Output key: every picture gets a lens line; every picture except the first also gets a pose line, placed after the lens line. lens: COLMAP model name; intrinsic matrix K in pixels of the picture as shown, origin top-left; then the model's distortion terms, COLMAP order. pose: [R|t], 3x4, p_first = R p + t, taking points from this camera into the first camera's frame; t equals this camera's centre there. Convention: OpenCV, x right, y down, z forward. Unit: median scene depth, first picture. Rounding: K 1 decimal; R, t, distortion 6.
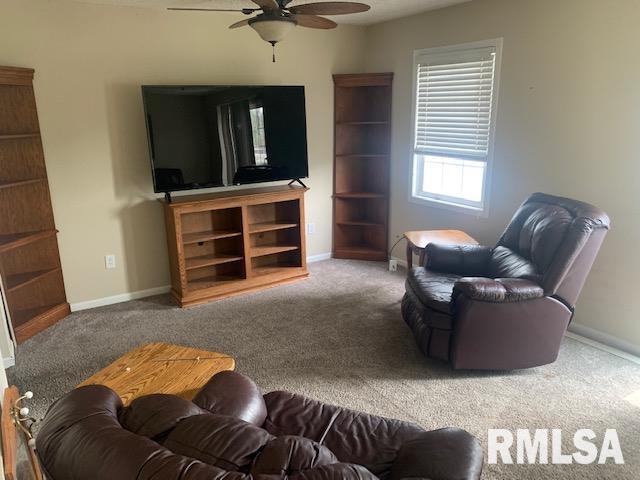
lens RADIAL K [[483.0, 0, 320.0], [0, 483.0, 240.0], [0, 0, 1]] dist [-0.000014, 0.000081]
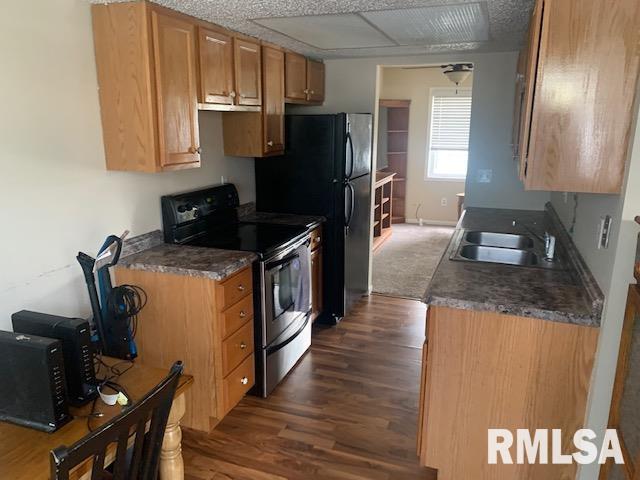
lens RADIAL K [[483.0, 0, 320.0], [0, 483.0, 240.0], [0, 0, 1]] dist [-0.000014, 0.000081]
pose [[0.803493, -0.125660, 0.581901, -1.072427], [0.148951, 0.988813, 0.007859, 0.050842], [-0.576379, 0.080360, 0.813222, -0.078488]]
